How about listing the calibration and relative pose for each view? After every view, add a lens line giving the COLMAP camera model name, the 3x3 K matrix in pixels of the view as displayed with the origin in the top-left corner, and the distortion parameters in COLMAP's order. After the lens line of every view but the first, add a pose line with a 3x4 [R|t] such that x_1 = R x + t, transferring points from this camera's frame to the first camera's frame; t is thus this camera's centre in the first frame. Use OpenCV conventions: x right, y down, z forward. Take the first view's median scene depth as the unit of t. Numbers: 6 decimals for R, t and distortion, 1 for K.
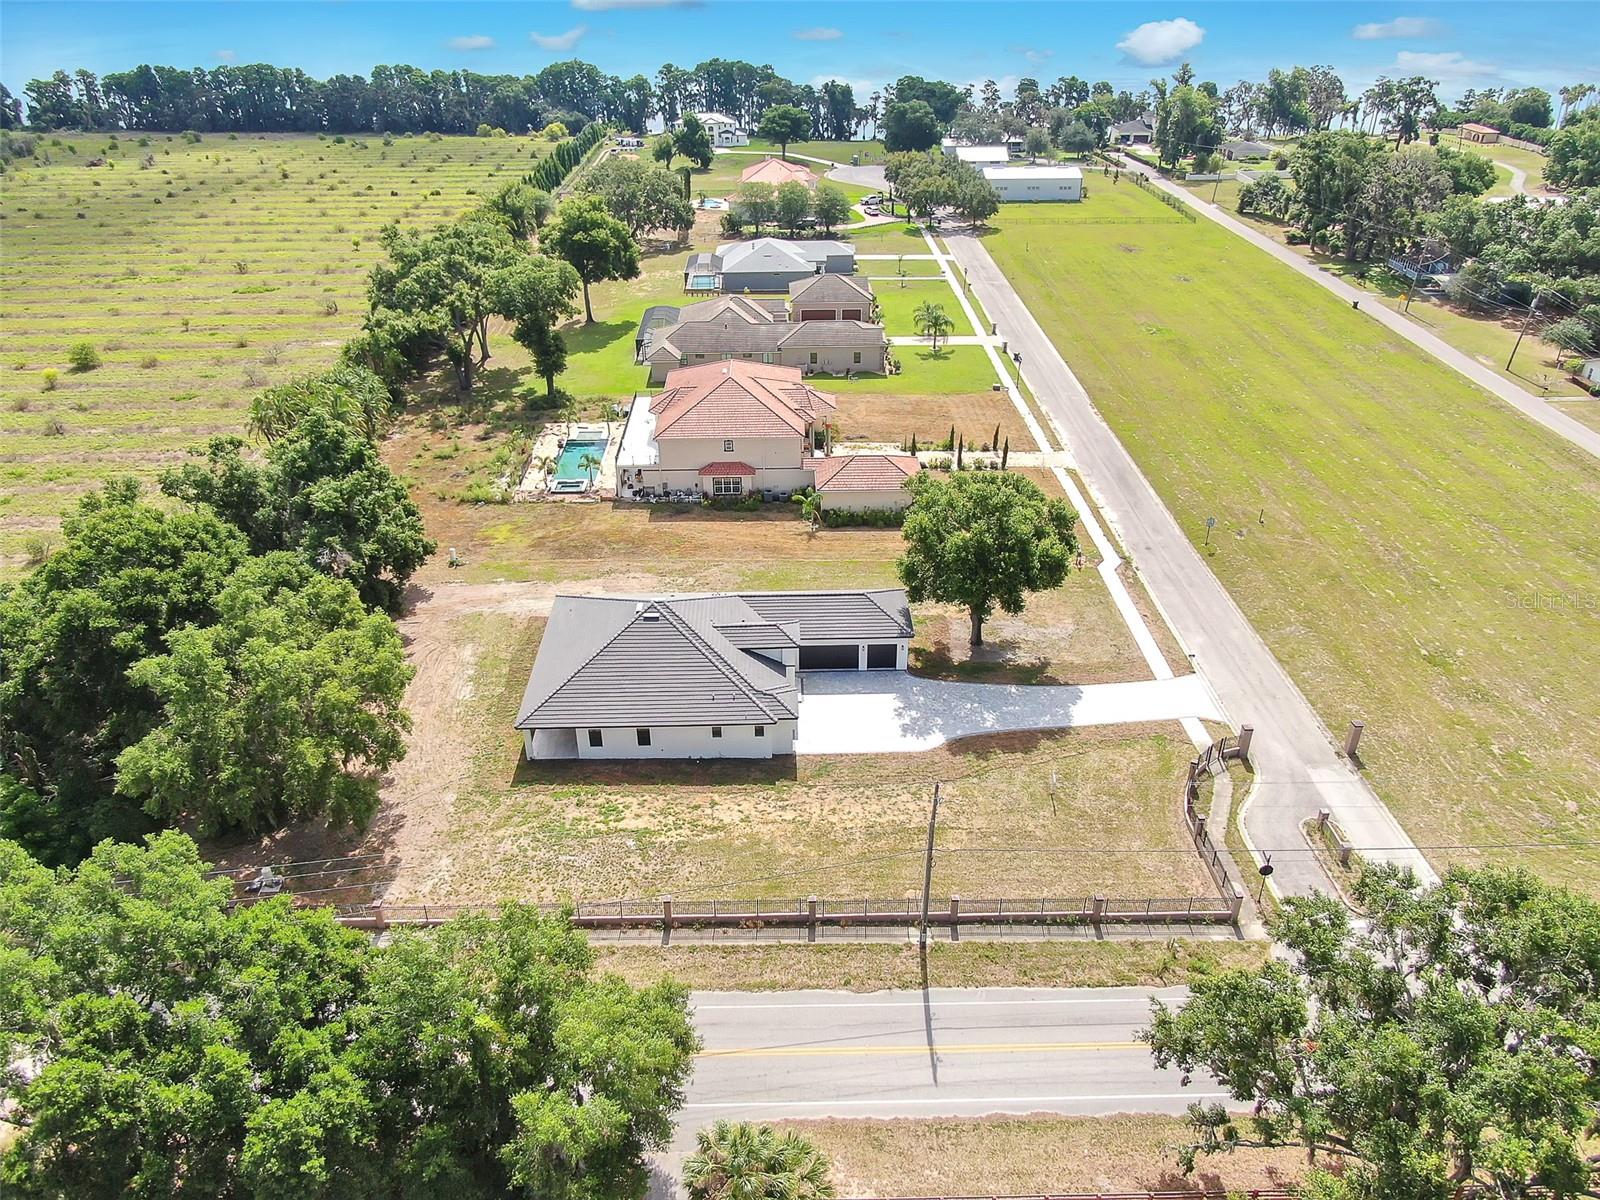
lens RADIAL K [[1153.9, 0, 802.3], [0, 1153.9, 598.3], [0, 0, 1]] dist [-0.020343, 0.012272]
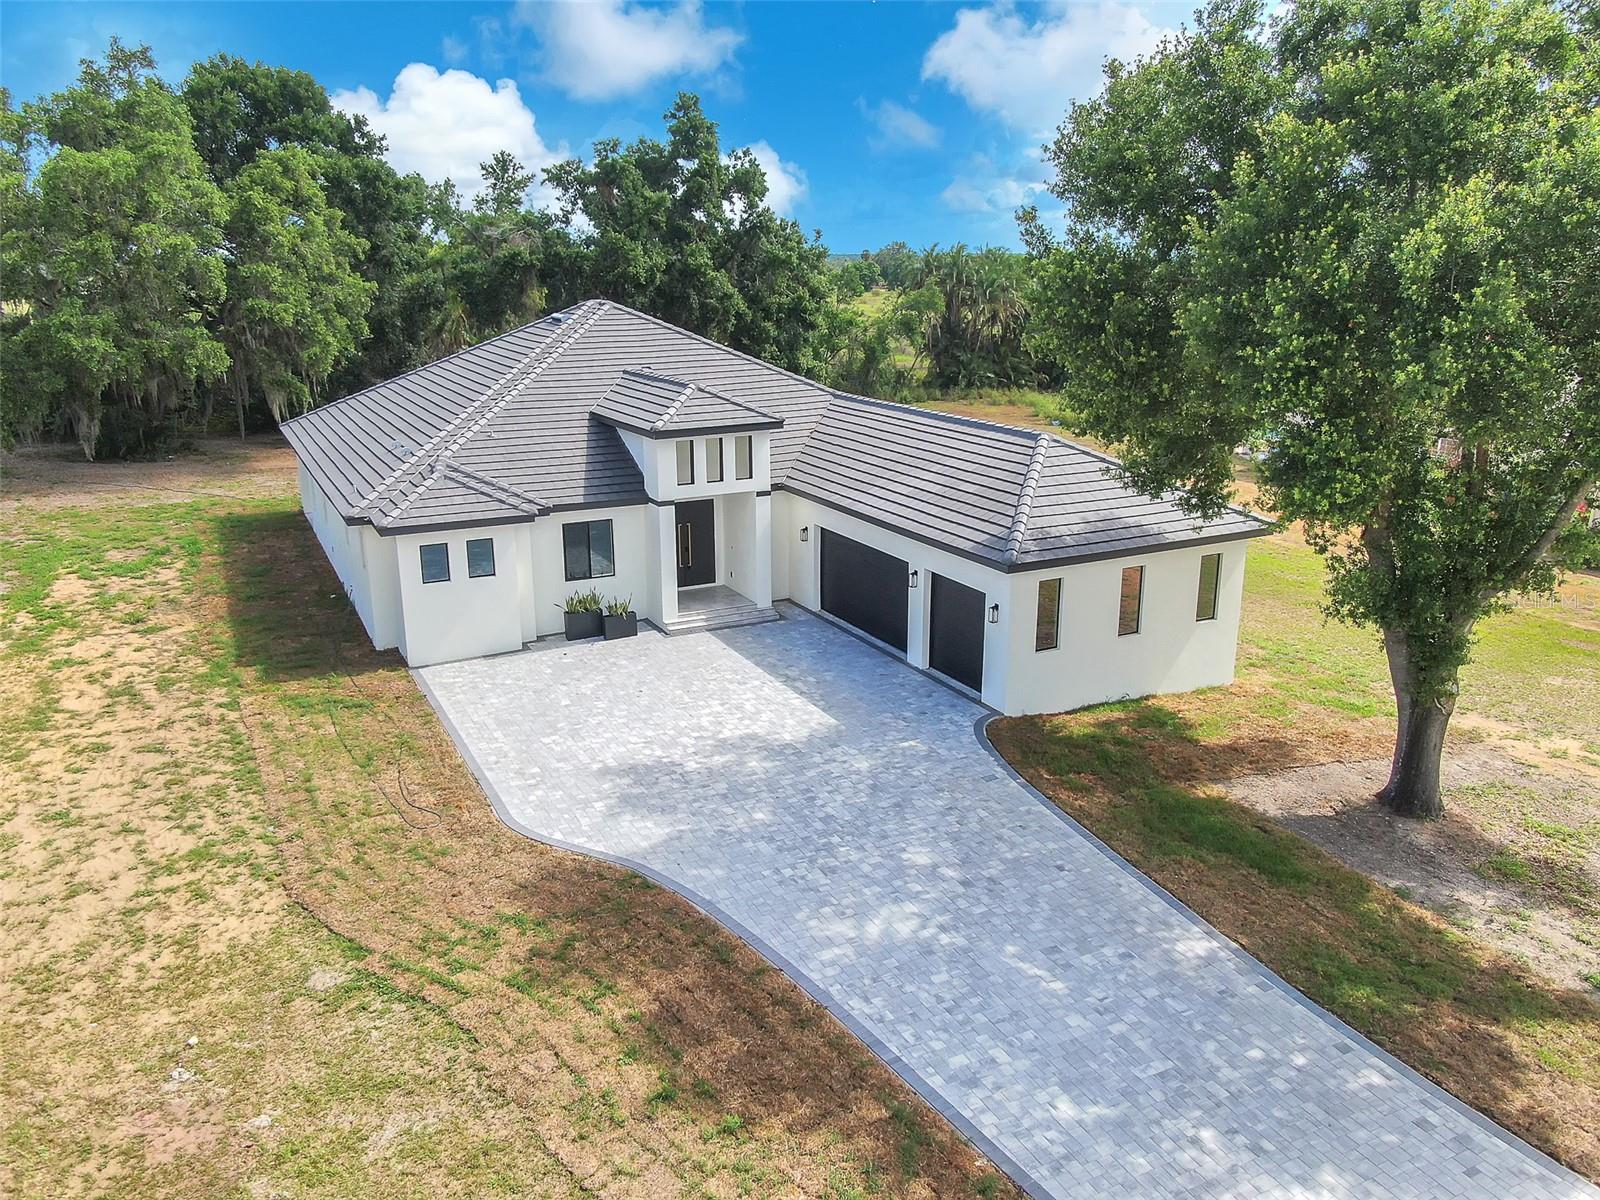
lens RADIAL K [[1205.1, 0, 800.0], [0, 1205.1, 600.8], [0, 0, 1]] dist [-0.017929, 0.010231]
pose [[0.434883, 0.252776, -0.864280, 0.325896], [-0.449418, 0.892638, 0.034935, 0.054110], [0.780320, 0.373231, 0.501796, 0.884119]]
